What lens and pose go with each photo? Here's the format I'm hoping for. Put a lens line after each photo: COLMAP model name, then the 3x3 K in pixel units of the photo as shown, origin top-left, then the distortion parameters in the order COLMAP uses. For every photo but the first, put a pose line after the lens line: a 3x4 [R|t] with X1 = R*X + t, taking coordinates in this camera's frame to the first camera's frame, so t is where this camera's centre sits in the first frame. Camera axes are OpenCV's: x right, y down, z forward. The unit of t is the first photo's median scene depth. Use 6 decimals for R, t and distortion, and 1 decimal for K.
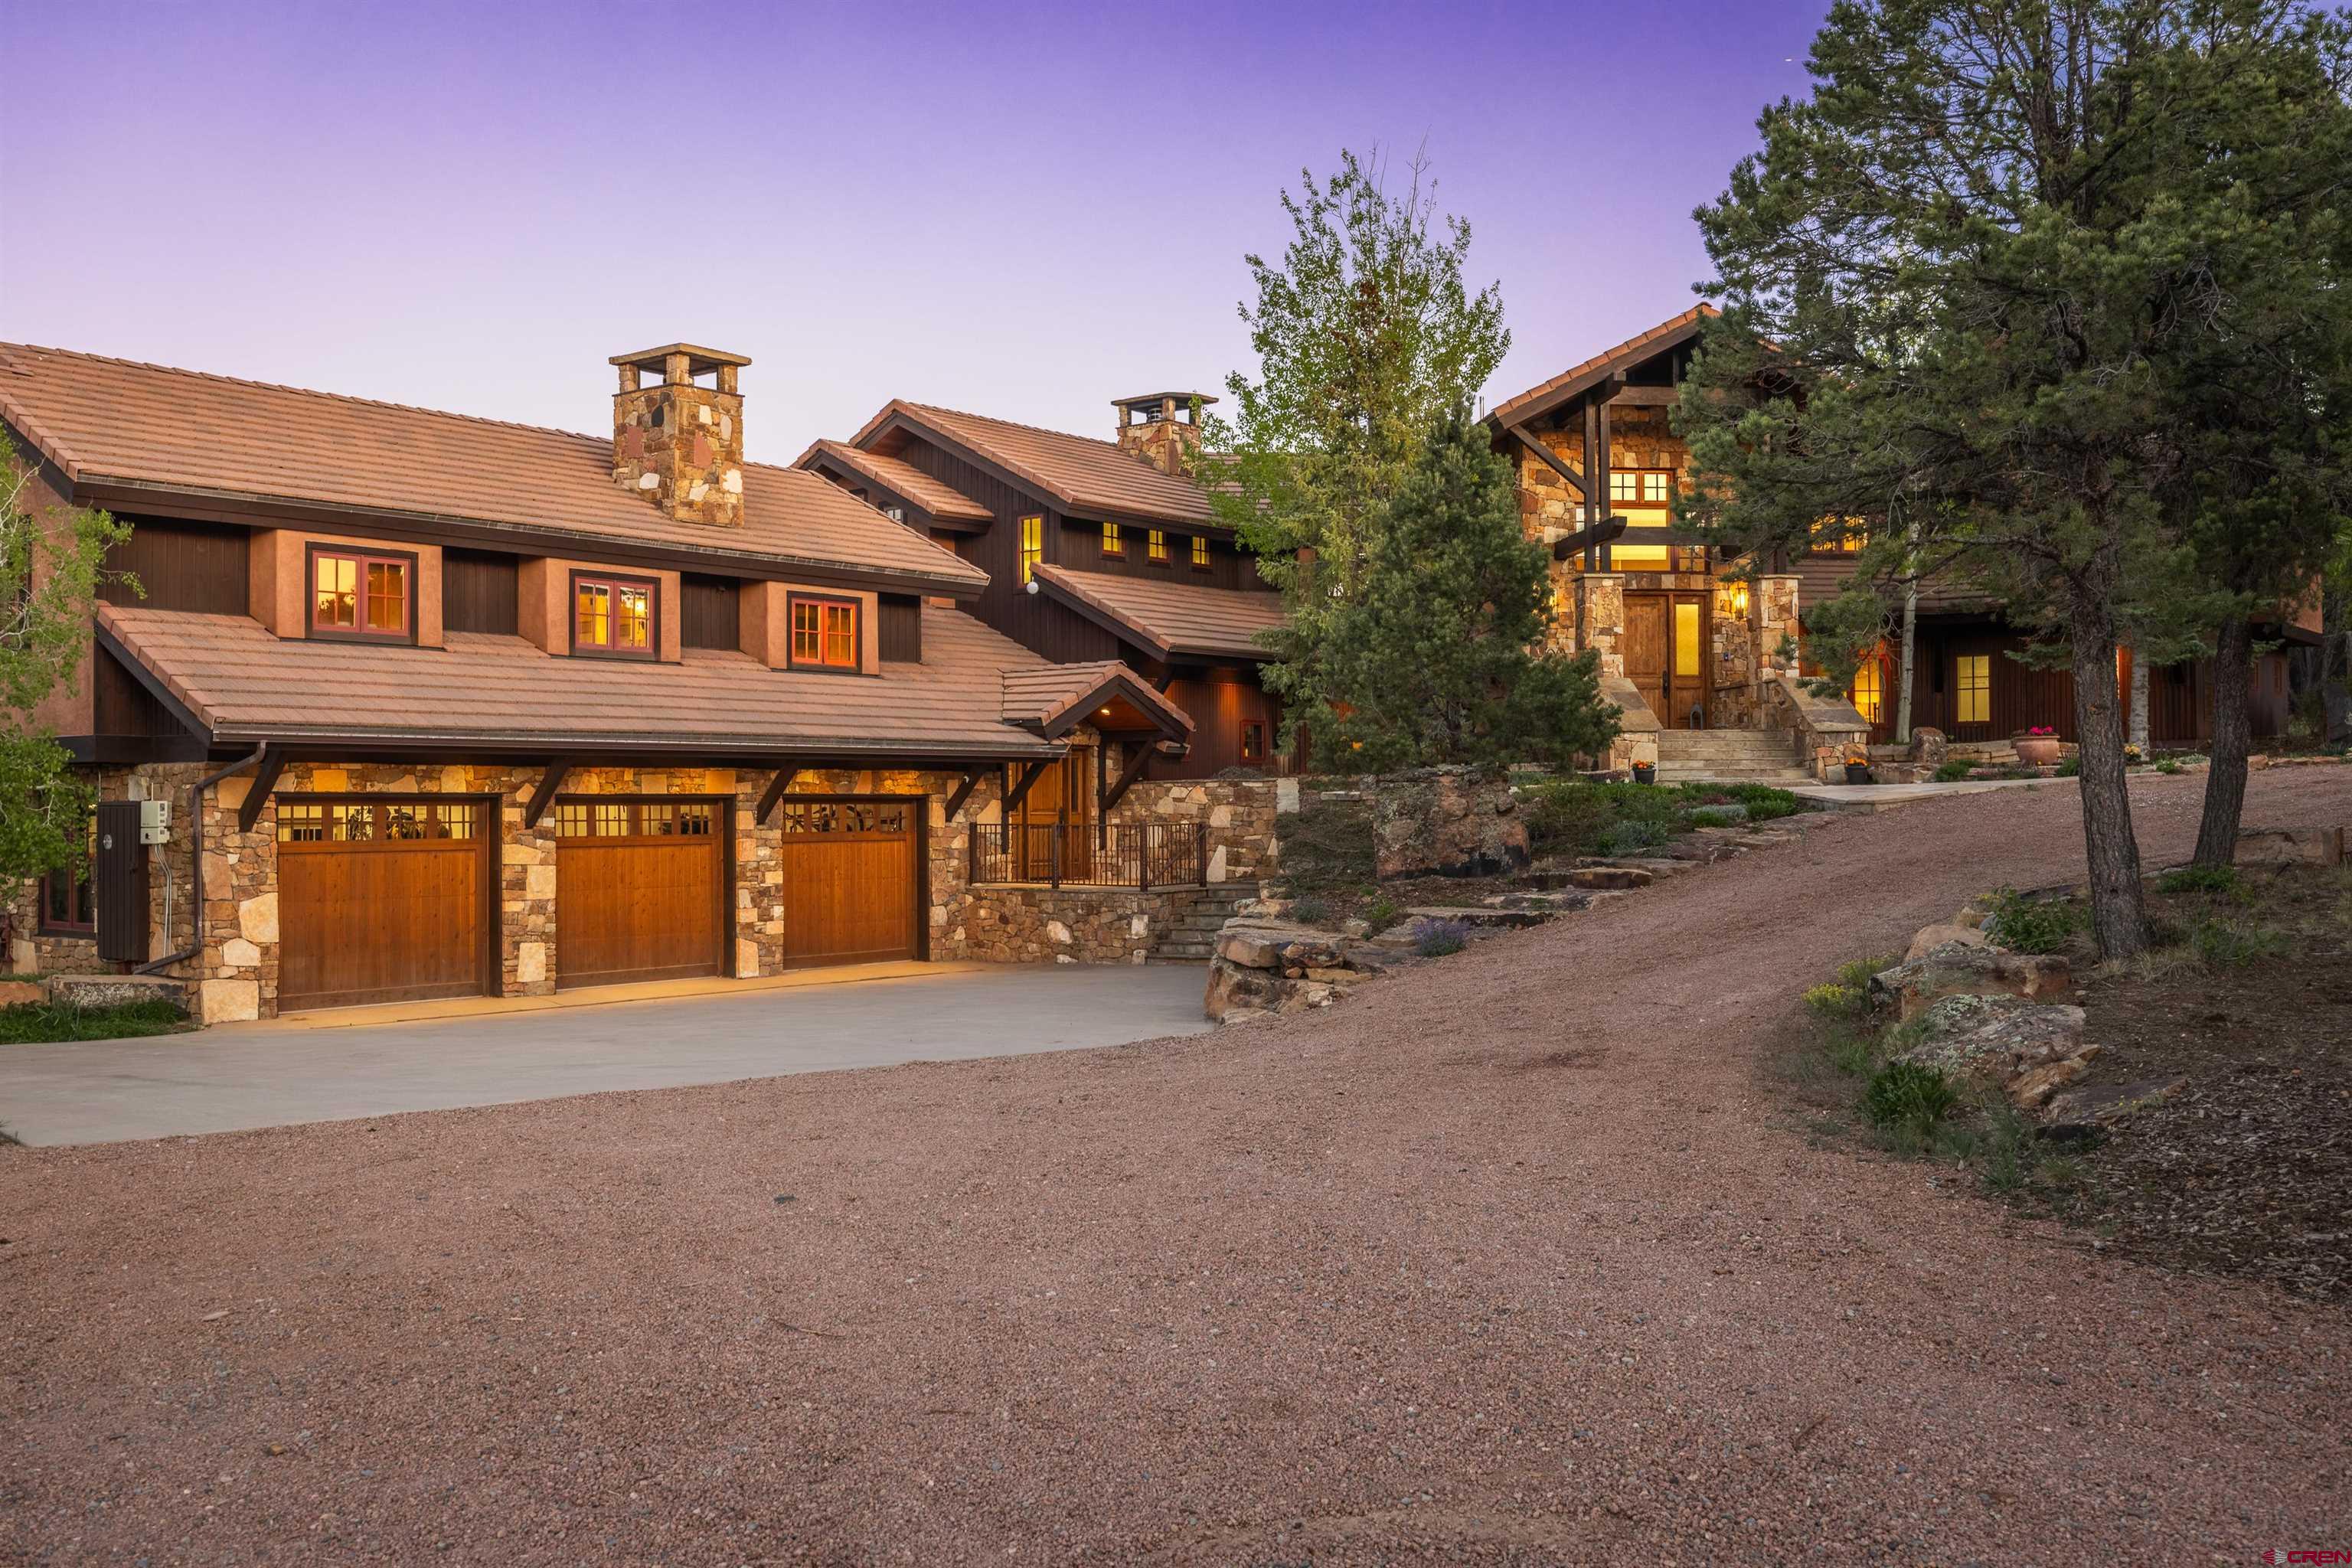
lens RADIAL K [[2110.5, 0, 1176.0], [0, 2110.5, 784.0], [0, 0, 1]] dist [0.001610, 0.008489]
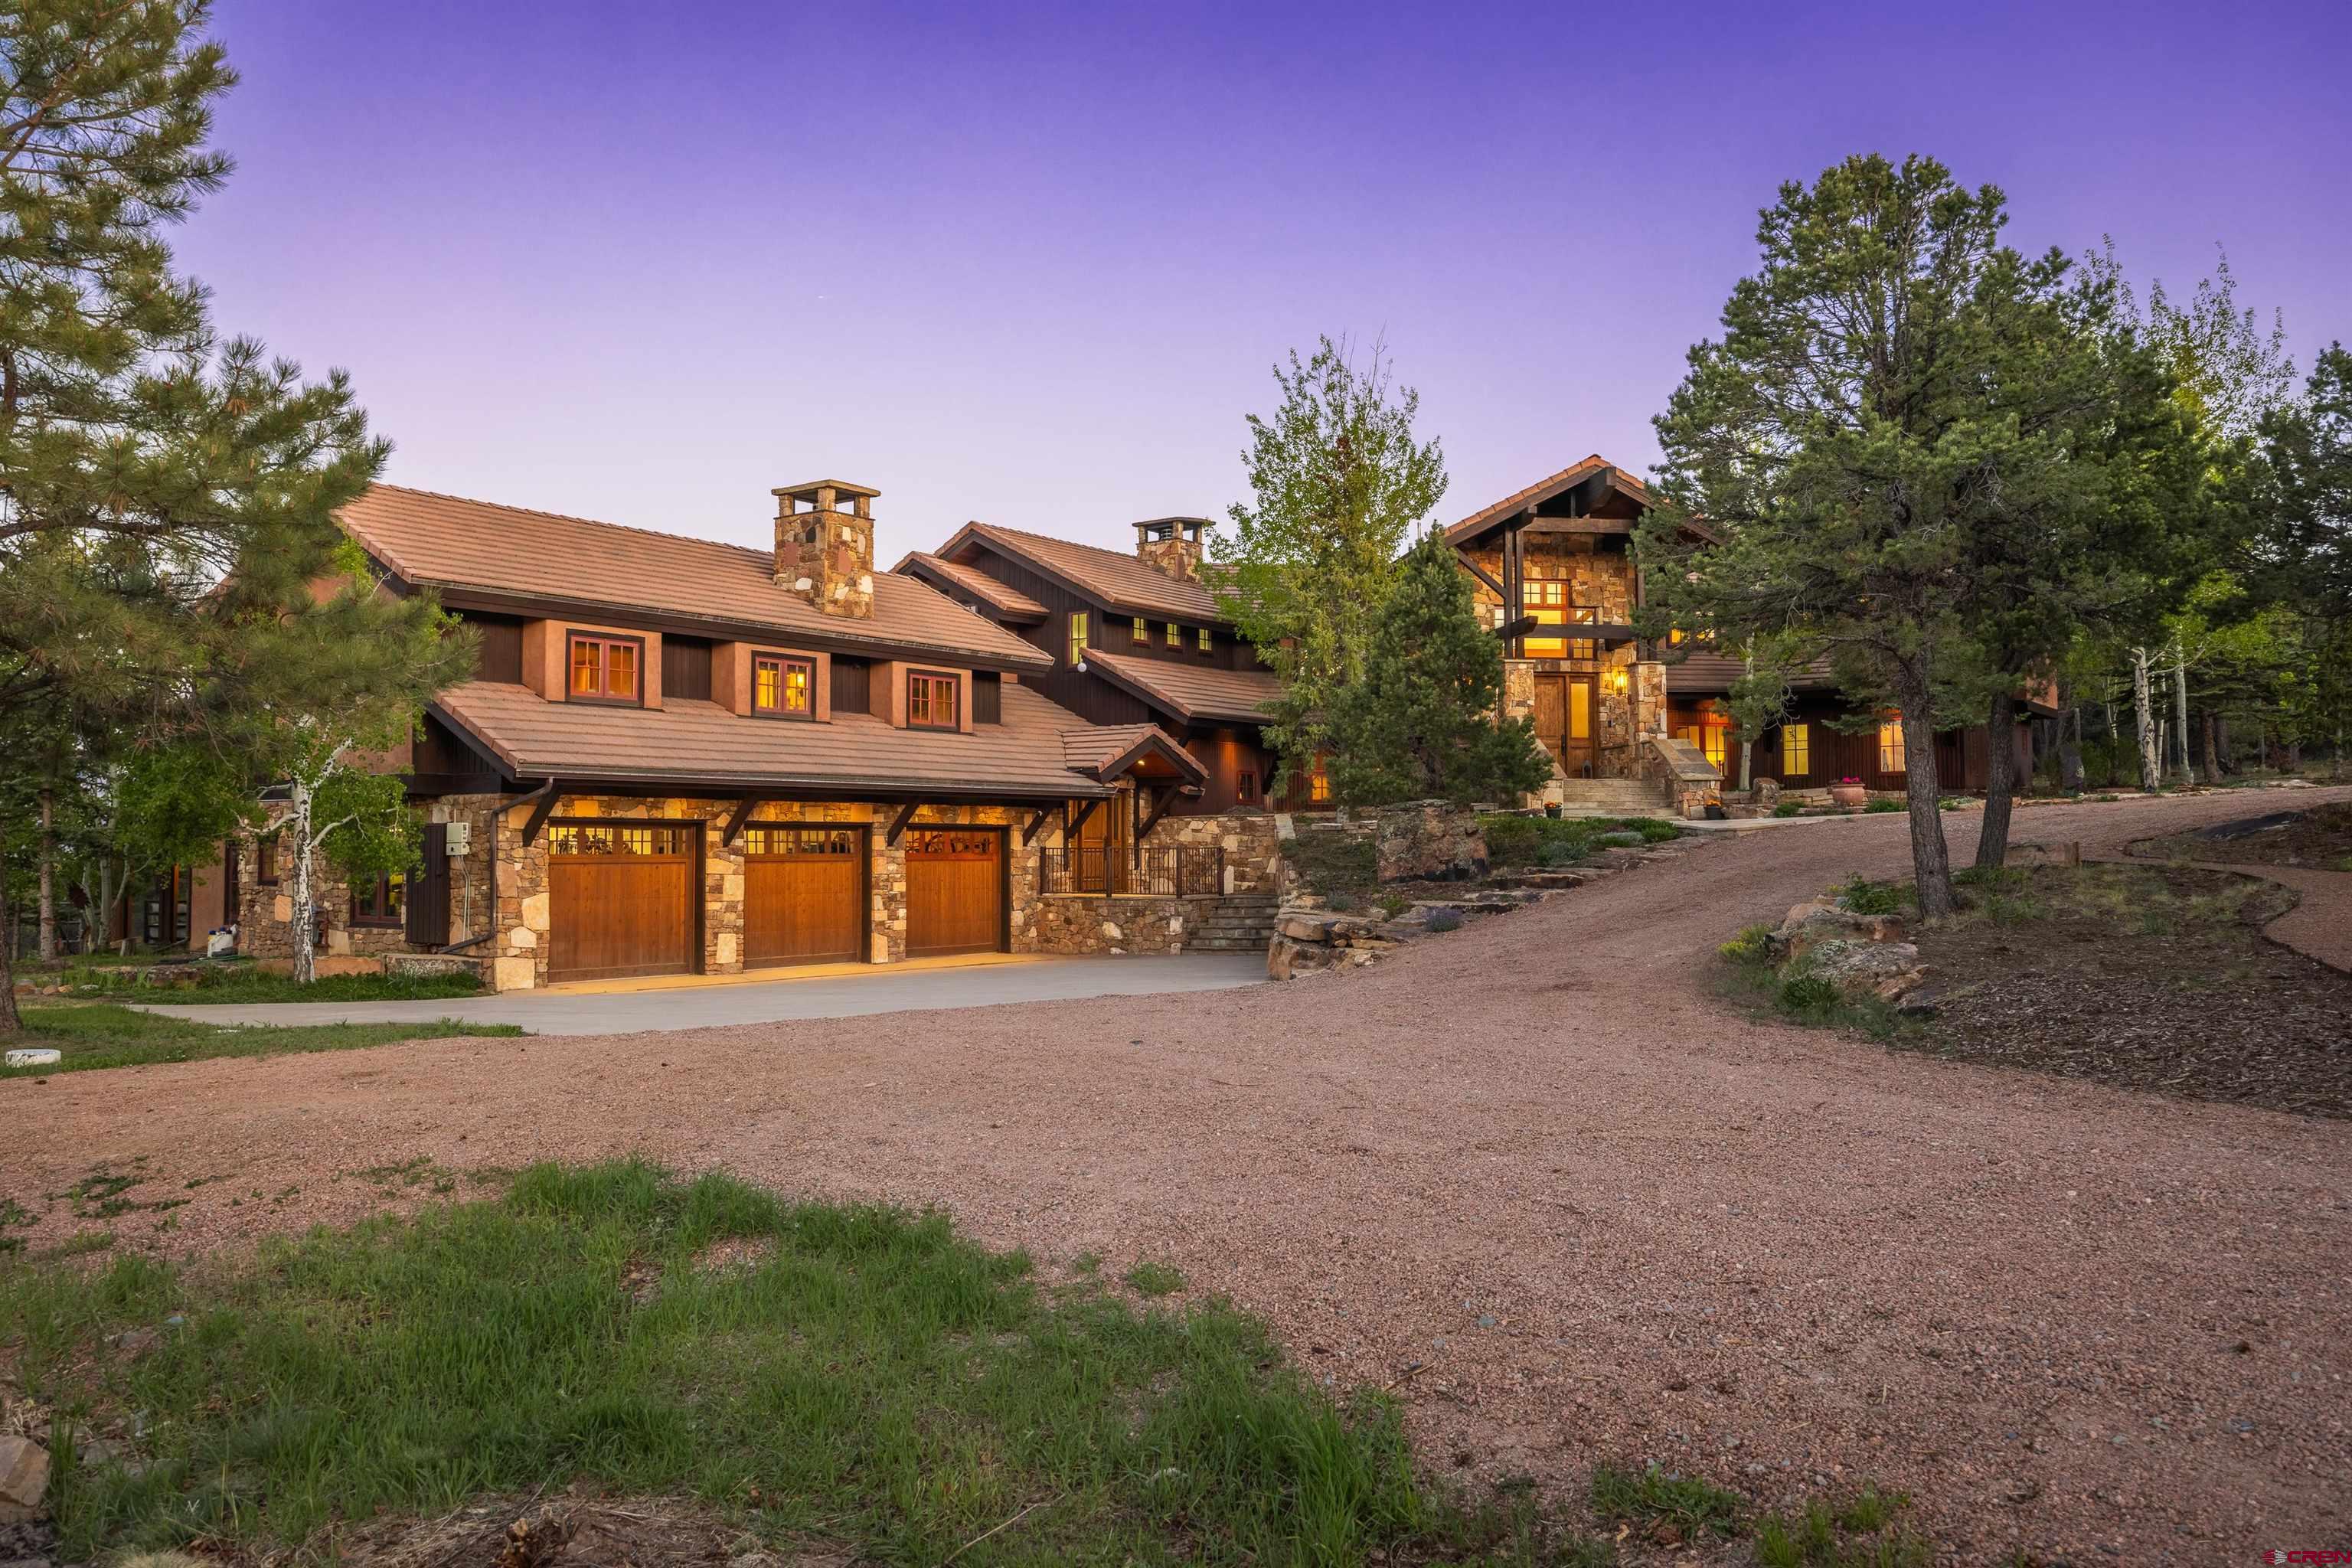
lens RADIAL K [[1759.7, 0, 1176.0], [0, 1759.7, 784.0], [0, 0, 1]] dist [0.002637, 0.000566]
pose [[0.999410, 0.004307, 0.034071, -0.055627], [-0.003365, 0.999611, -0.027677, 0.010050], [-0.034177, 0.027546, 0.999036, -0.095890]]
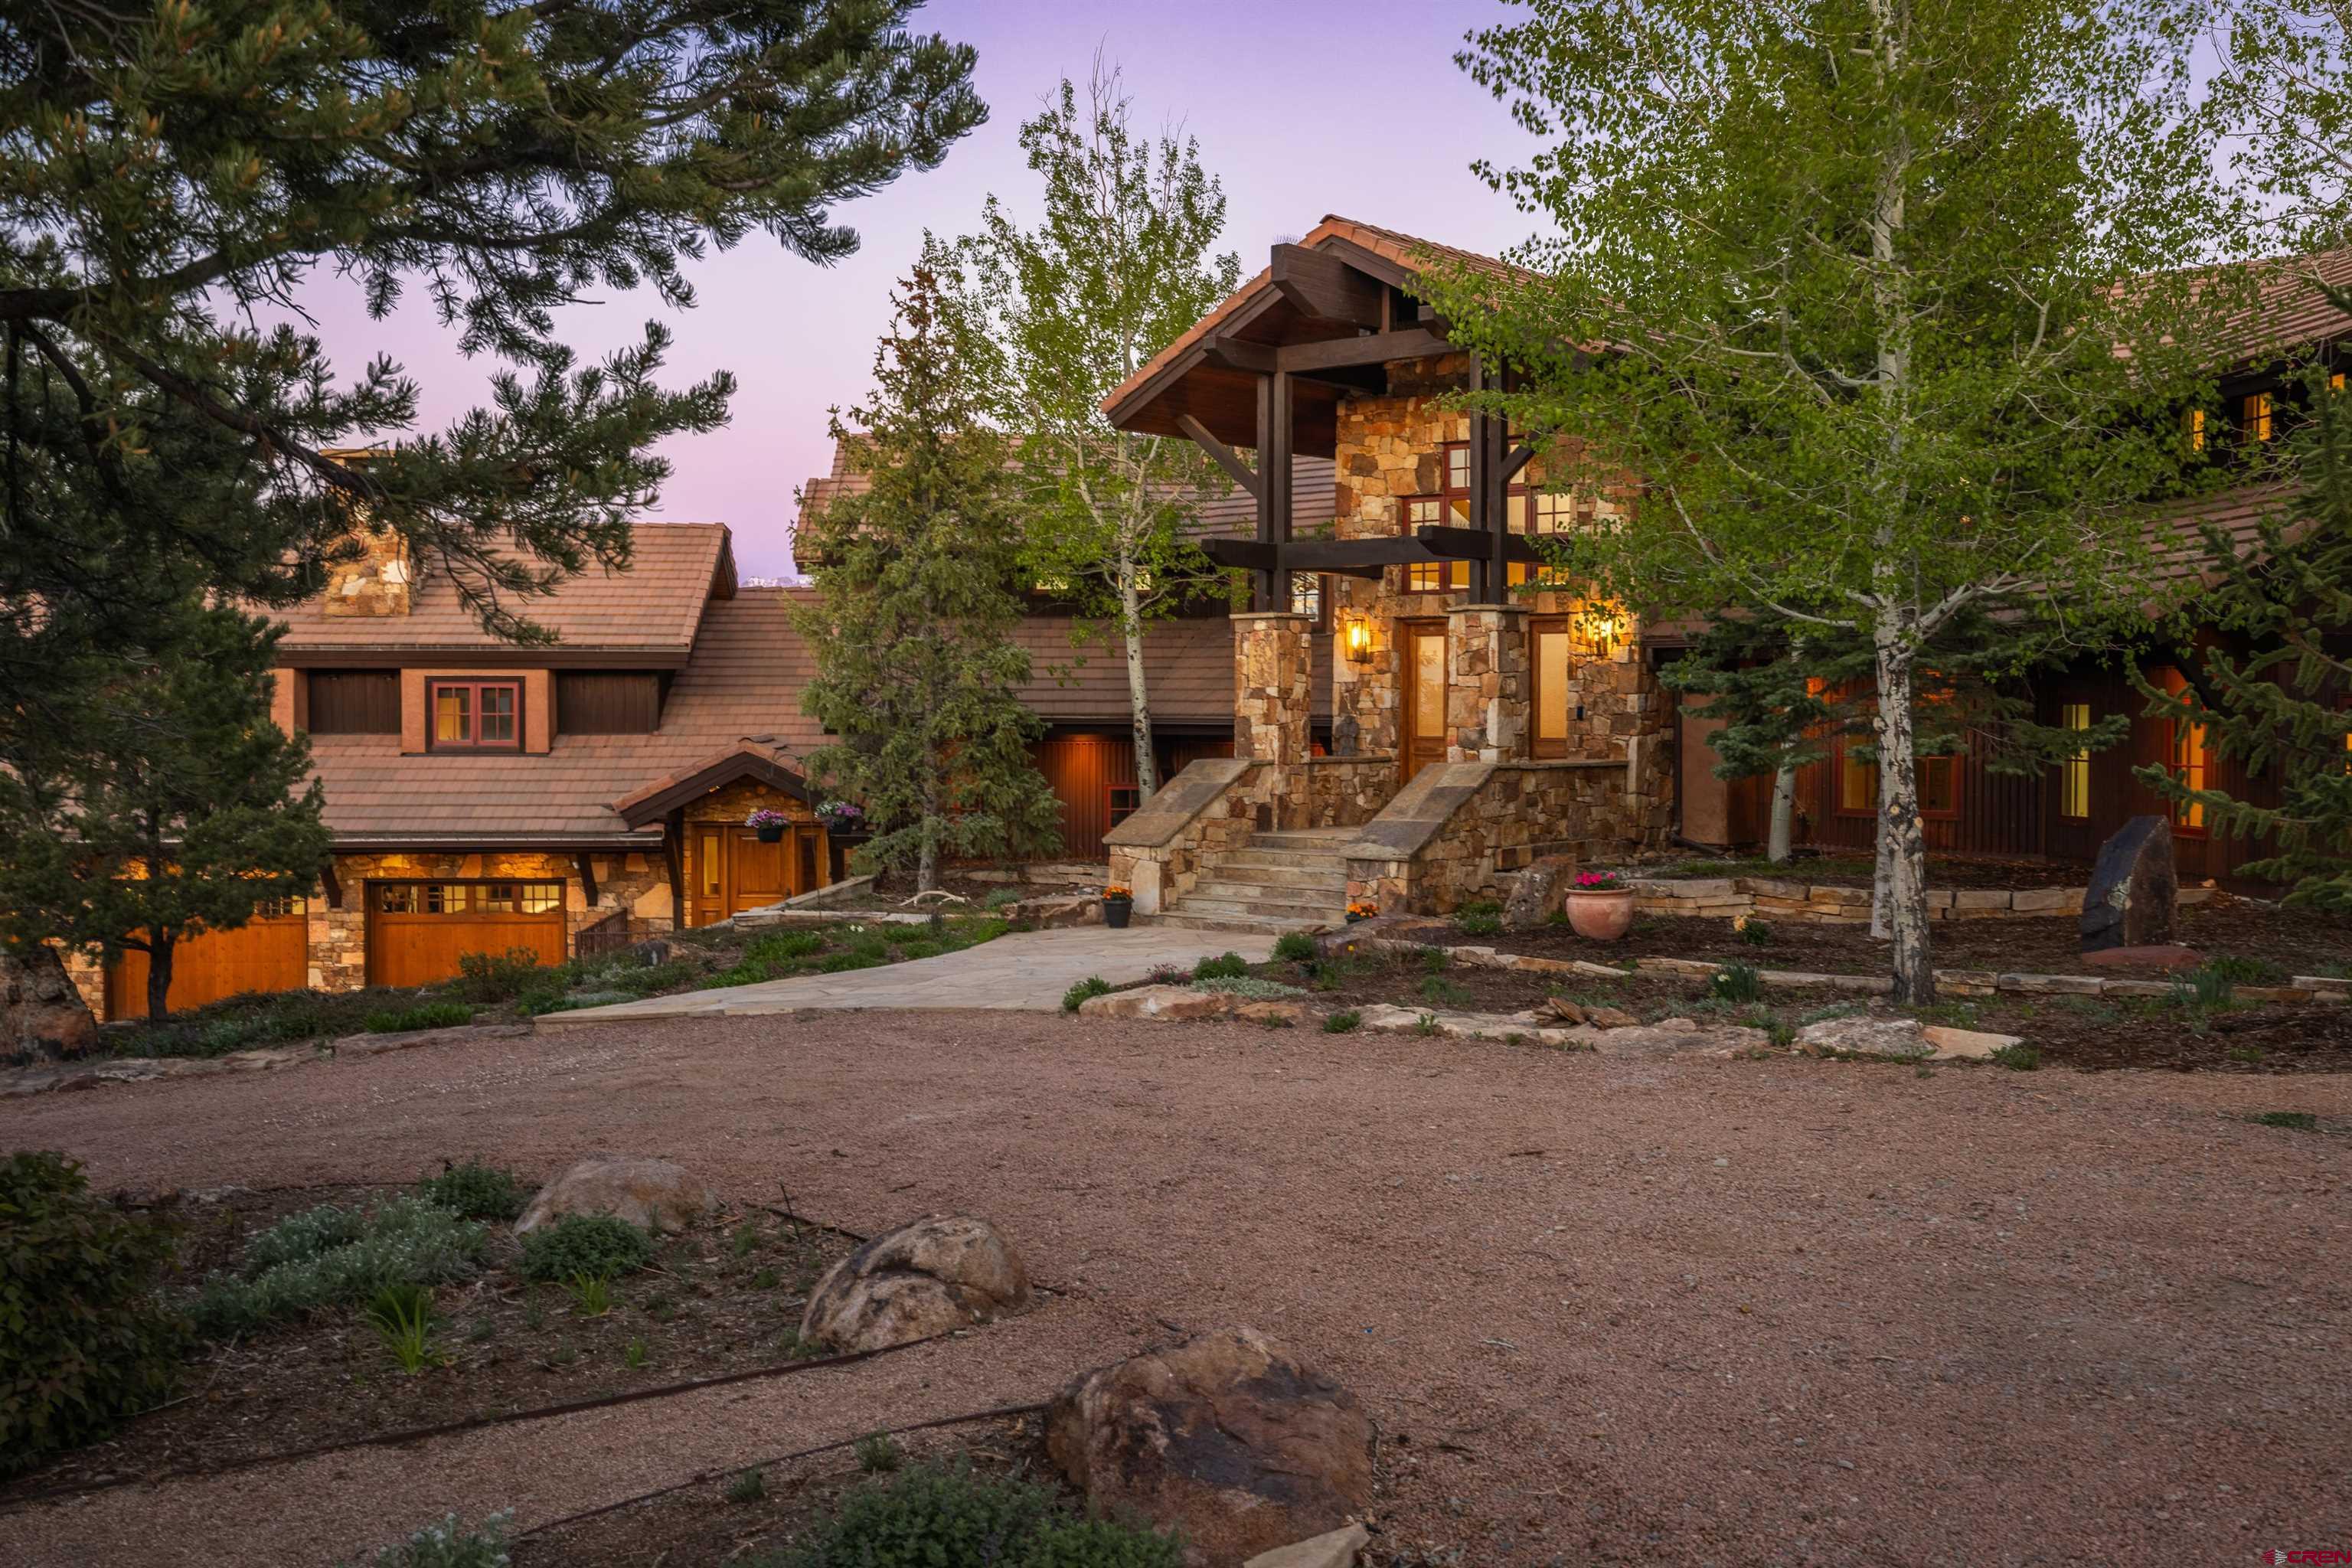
lens RADIAL K [[2261.1, 0, 1176.0], [0, 2261.1, 784.0], [0, 0, 1]] dist [-0.008636, 0.009827]
pose [[0.674312, 0.033039, -0.737708, 0.893724], [0.003497, 0.998845, 0.047931, -0.092767], [0.738439, -0.034900, 0.673417, 0.541244]]
